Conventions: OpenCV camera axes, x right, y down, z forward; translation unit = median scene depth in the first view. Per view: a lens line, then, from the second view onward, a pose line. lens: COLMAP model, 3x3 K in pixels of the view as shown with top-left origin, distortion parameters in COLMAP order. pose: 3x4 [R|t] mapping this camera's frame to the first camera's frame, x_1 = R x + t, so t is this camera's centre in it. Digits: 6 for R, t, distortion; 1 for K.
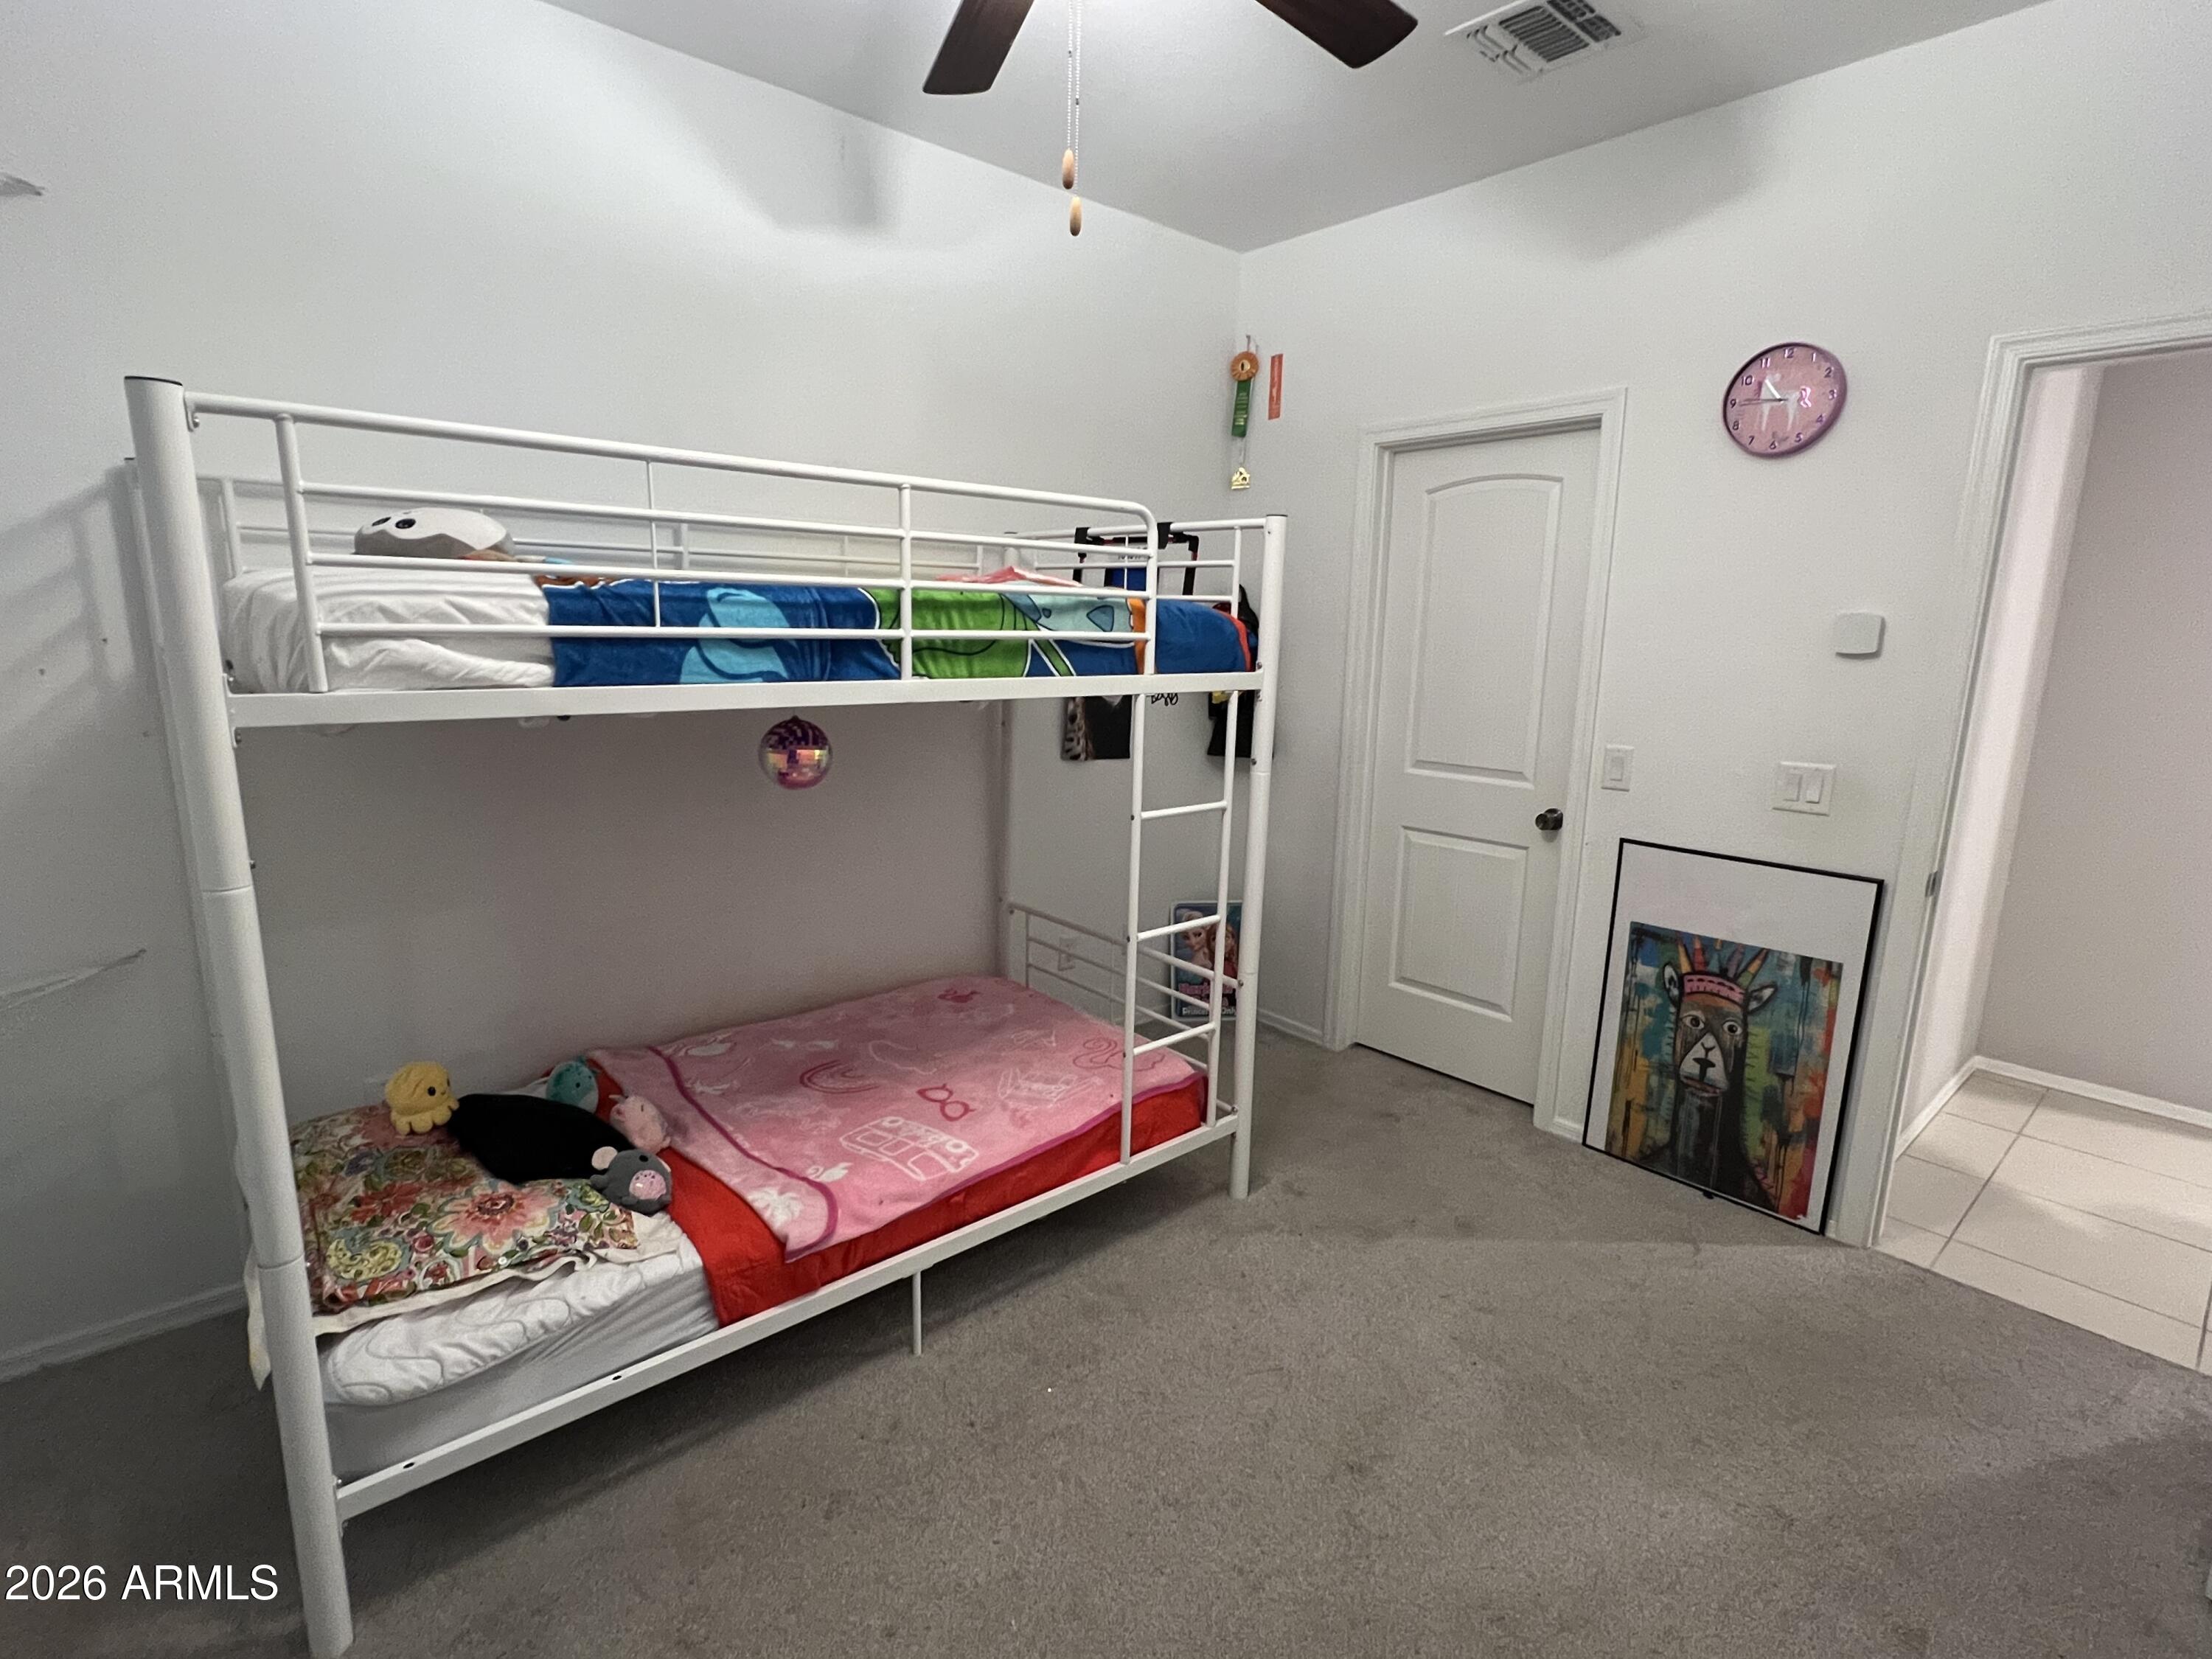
lens RADIAL K [[1056.3, 0, 1106.1], [0, 1056.3, 824.7], [0, 0, 1]] dist [-0.003991, -0.000397]
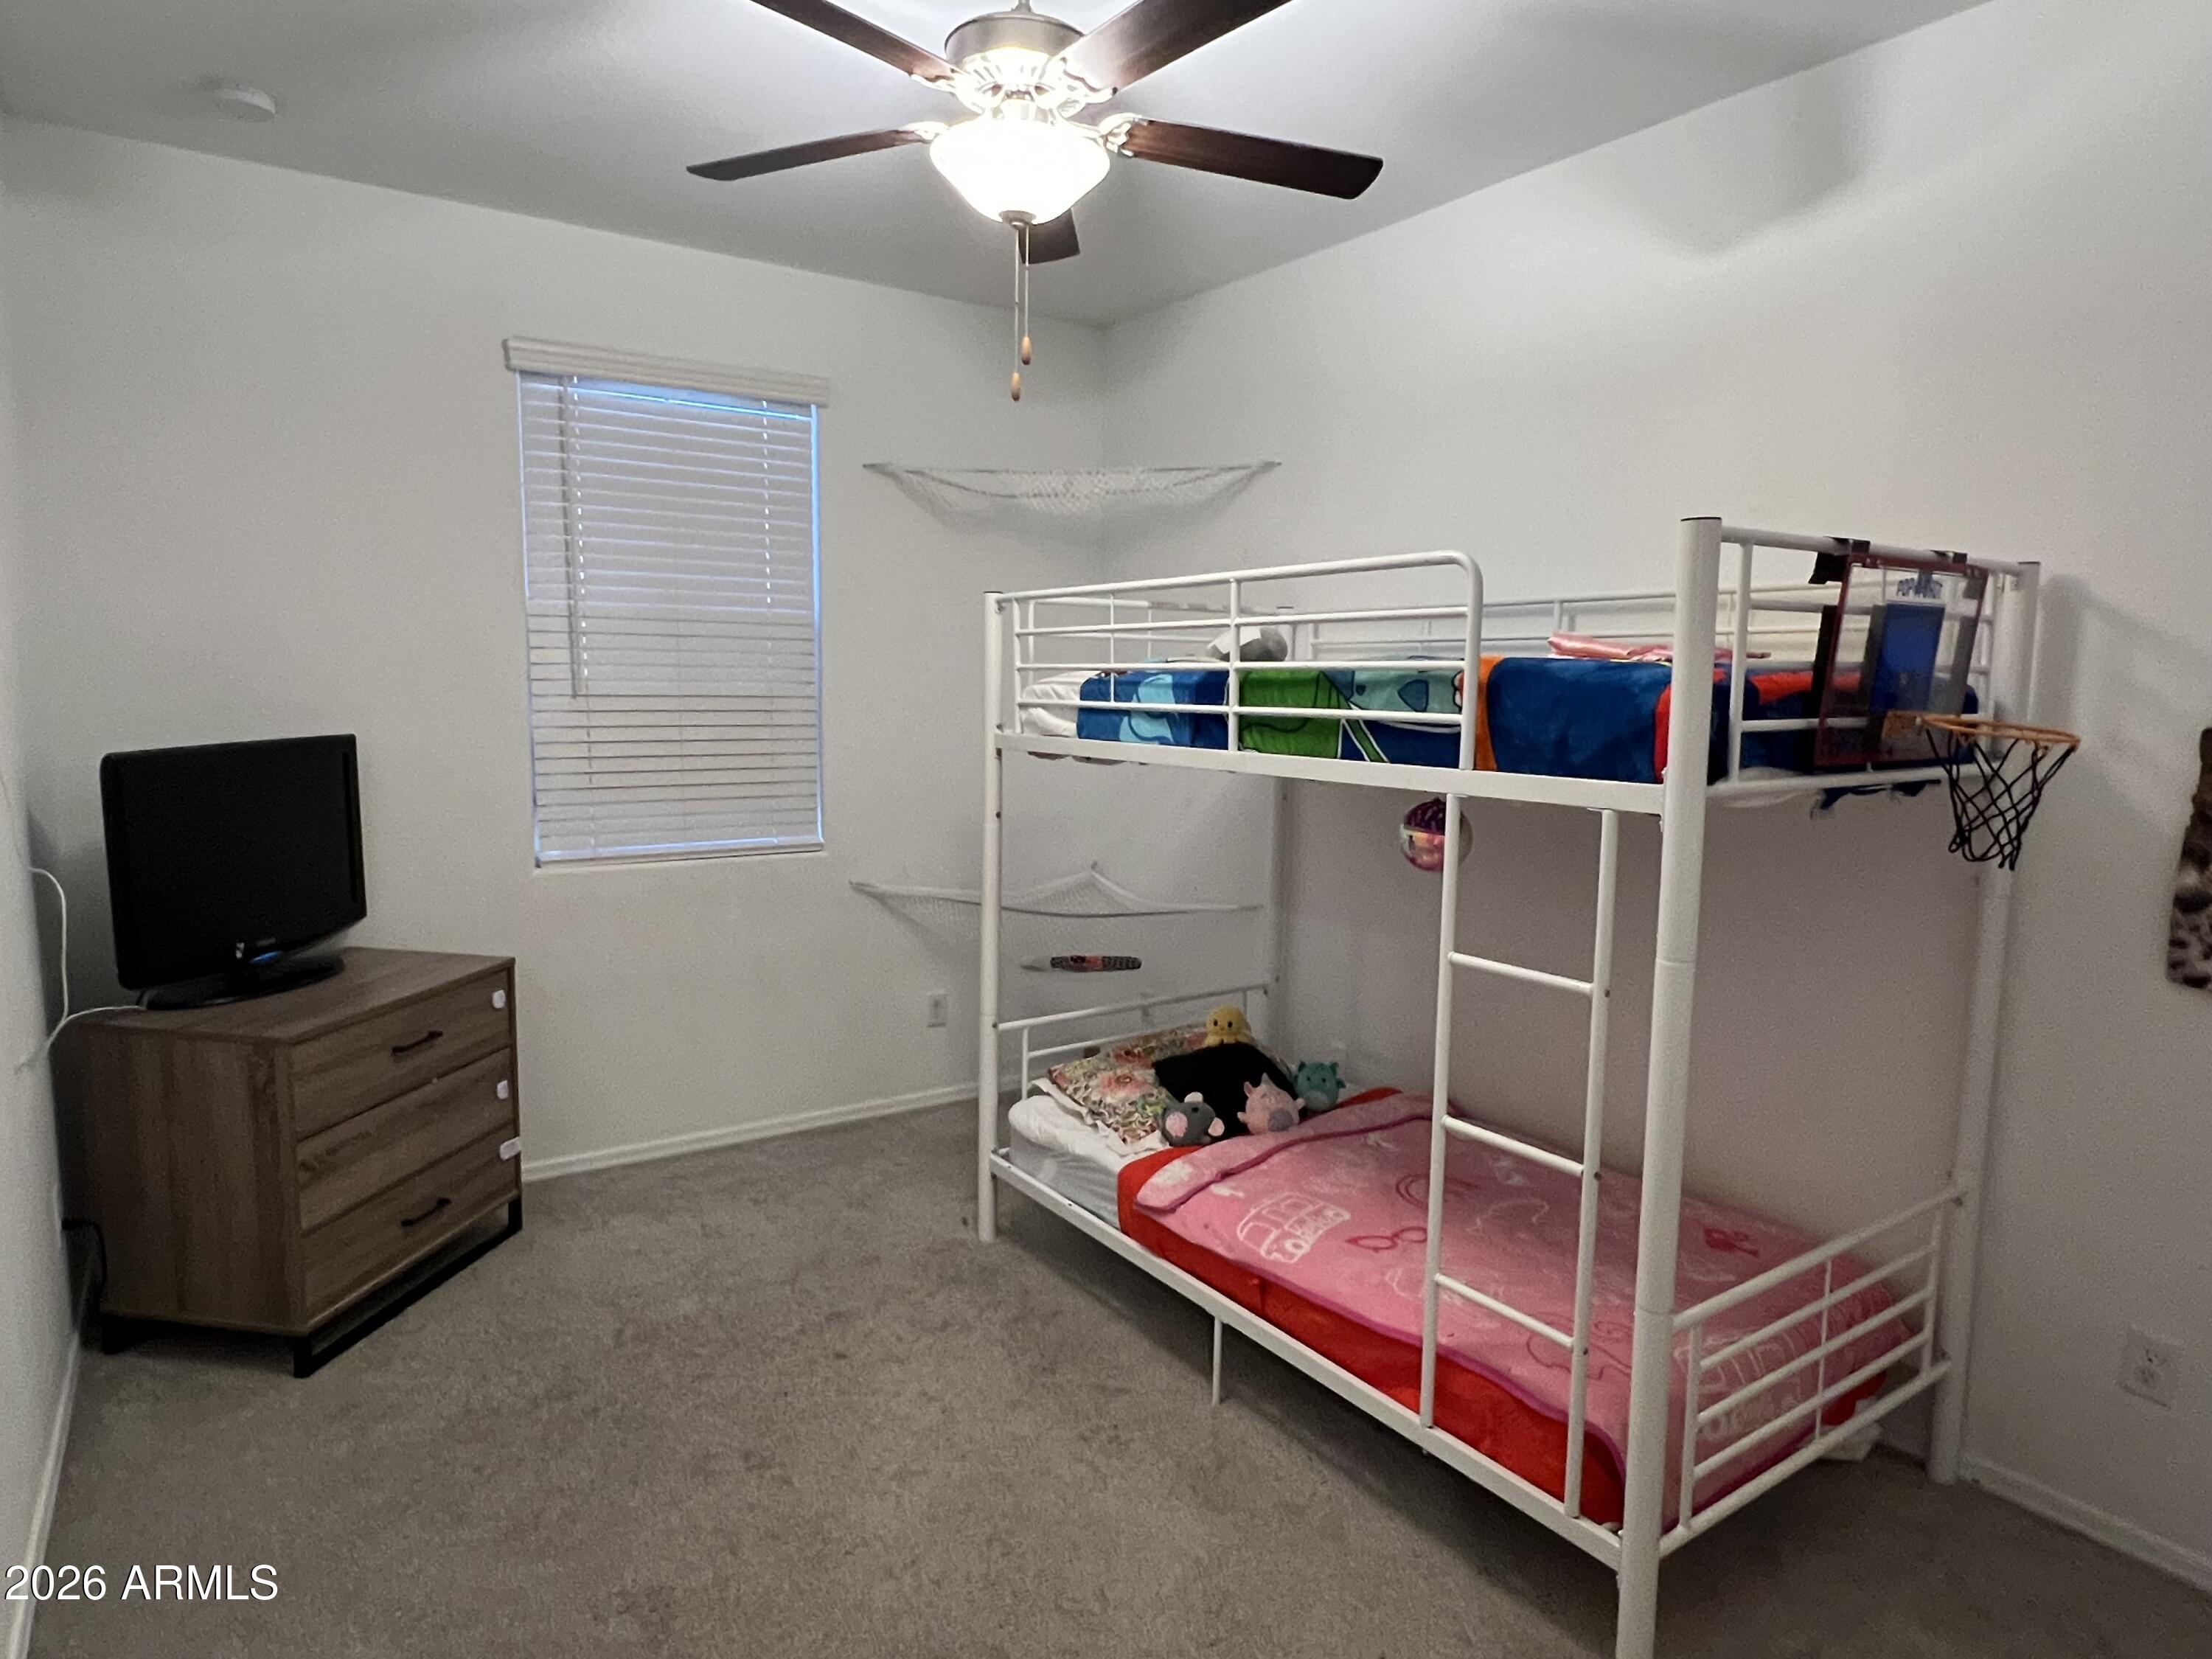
lens RADIAL K [[1296.1, 0, 1104.0], [0, 1296.1, 832.8], [0, 0, 1]] dist [-0.017891, 0.000056]
pose [[-0.115101, 0.091488, -0.989132, 1.067973], [-0.204075, 0.972332, 0.113681, -0.164707], [0.972165, 0.214942, -0.093246, 0.925057]]
